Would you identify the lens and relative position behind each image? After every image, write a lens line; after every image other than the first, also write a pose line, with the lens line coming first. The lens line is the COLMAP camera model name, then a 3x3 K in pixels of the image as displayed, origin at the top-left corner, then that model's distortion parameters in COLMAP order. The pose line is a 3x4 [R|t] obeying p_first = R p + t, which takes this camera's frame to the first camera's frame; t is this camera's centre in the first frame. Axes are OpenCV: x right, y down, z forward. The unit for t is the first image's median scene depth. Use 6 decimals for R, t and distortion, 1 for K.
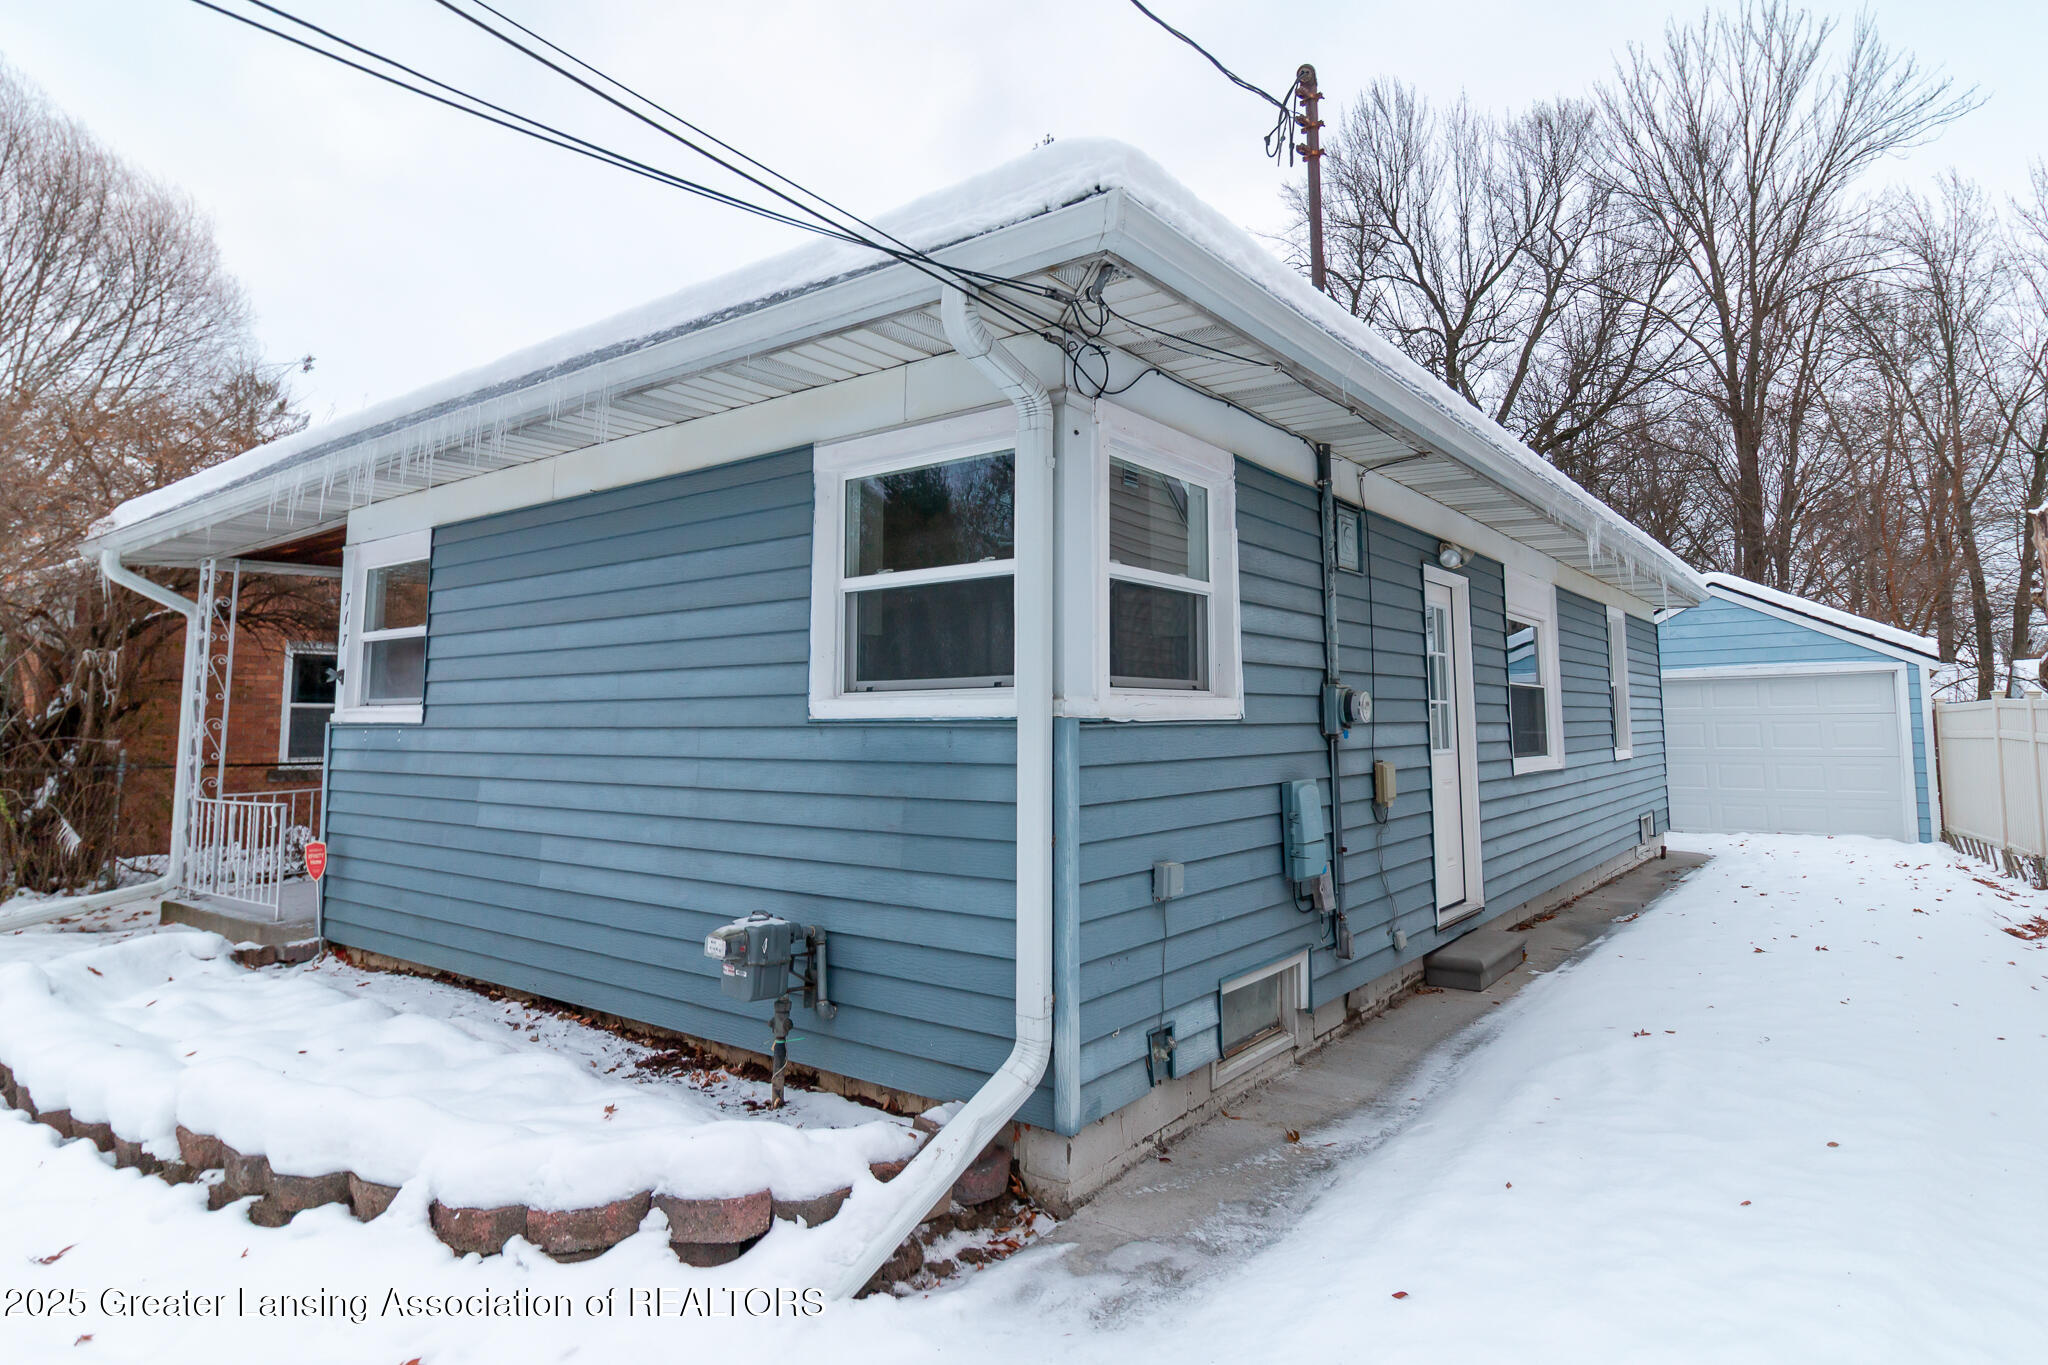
lens RADIAL K [[1120.5, 0, 1025.4], [0, 1120.5, 611.0], [0, 0, 1]] dist [0.007721, 0.000891]
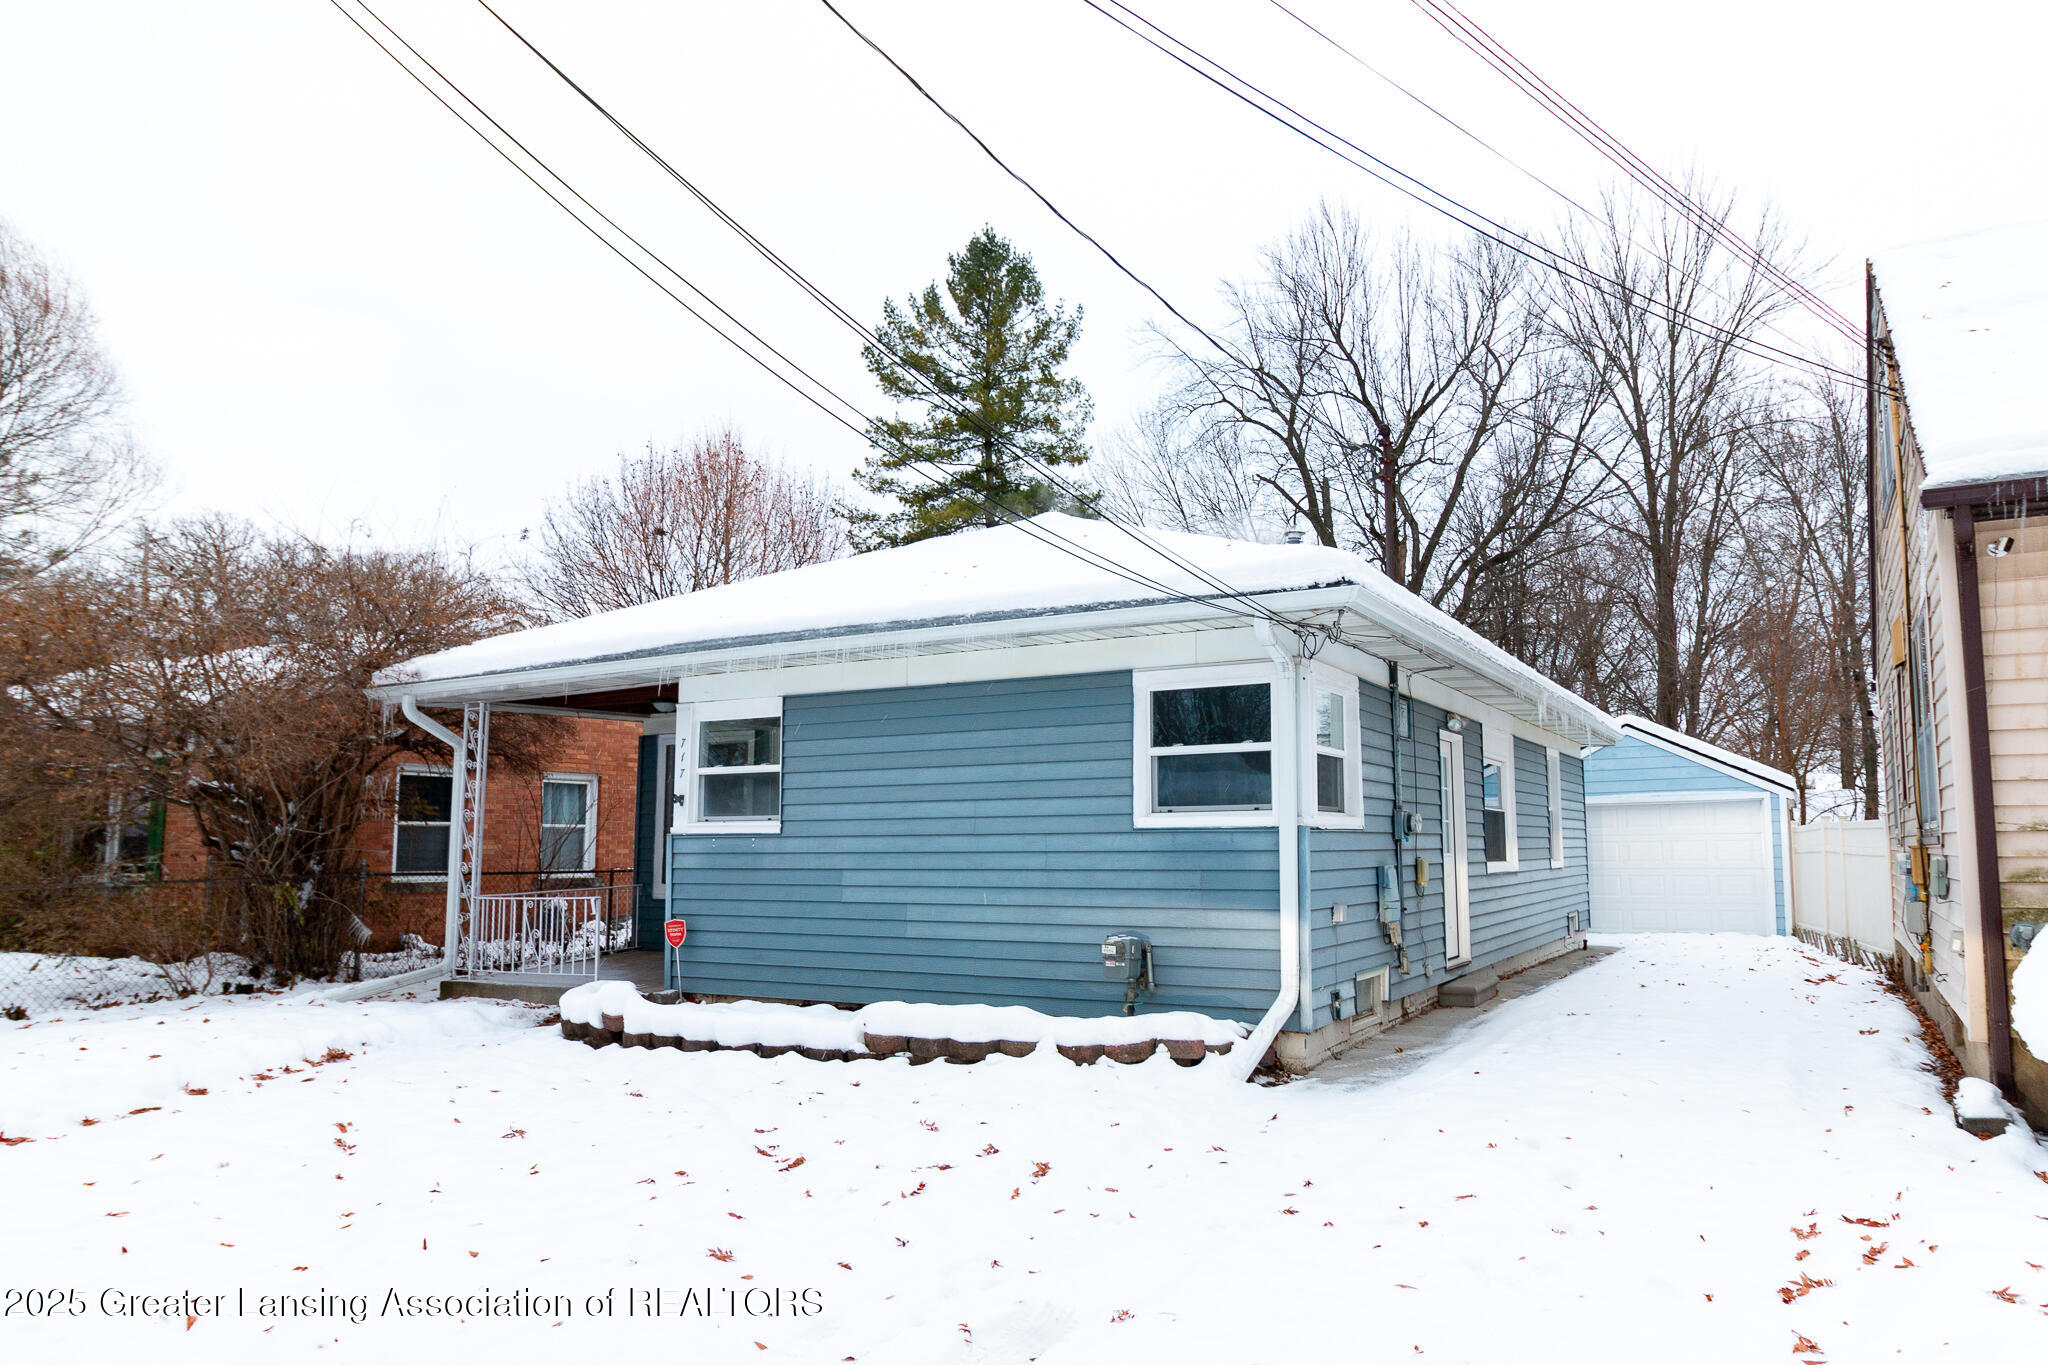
lens RADIAL K [[1317.4, 0, 1074.9], [0, 1317.4, 718.2], [0, 0, 1]] dist [0.008231, -0.000110]
pose [[0.989404, 0.014239, 0.144485, -0.434454], [-0.014153, 0.999899, -0.001629, -0.052875], [-0.144494, -0.000433, 0.989506, -0.767298]]
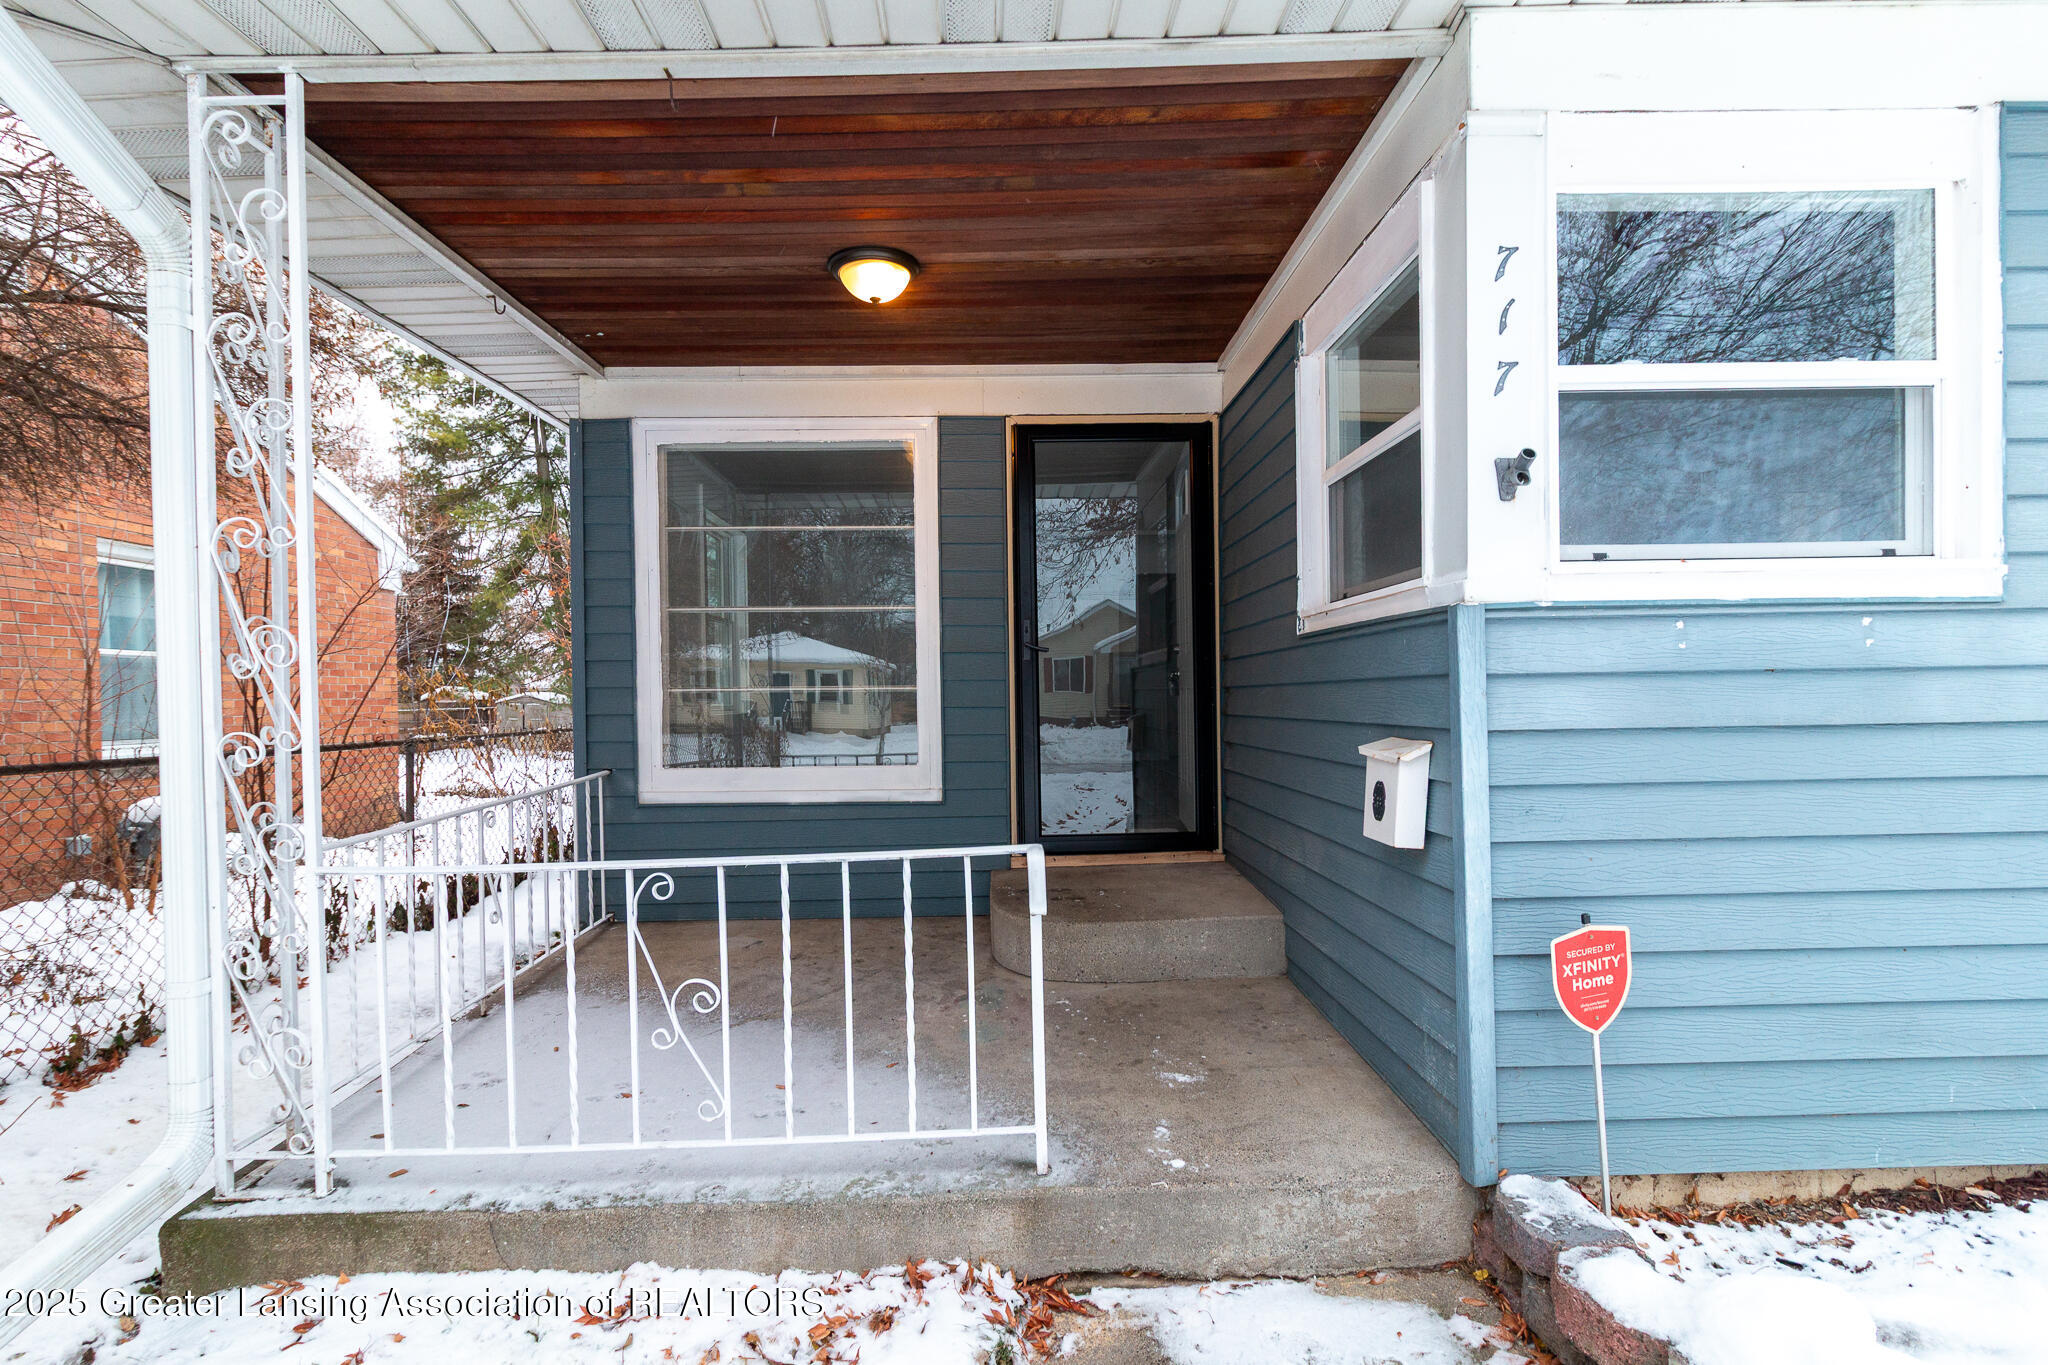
lens RADIAL K [[991.2, 0, 1004.8], [0, 991.2, 713.9], [0, 0, 1]] dist [0.001309, 0.000061]
pose [[0.789174, -0.016636, 0.613944, -1.105562], [-0.048085, 0.994891, 0.088768, 0.134987], [-0.612284, -0.099575, 0.784343, 0.991939]]
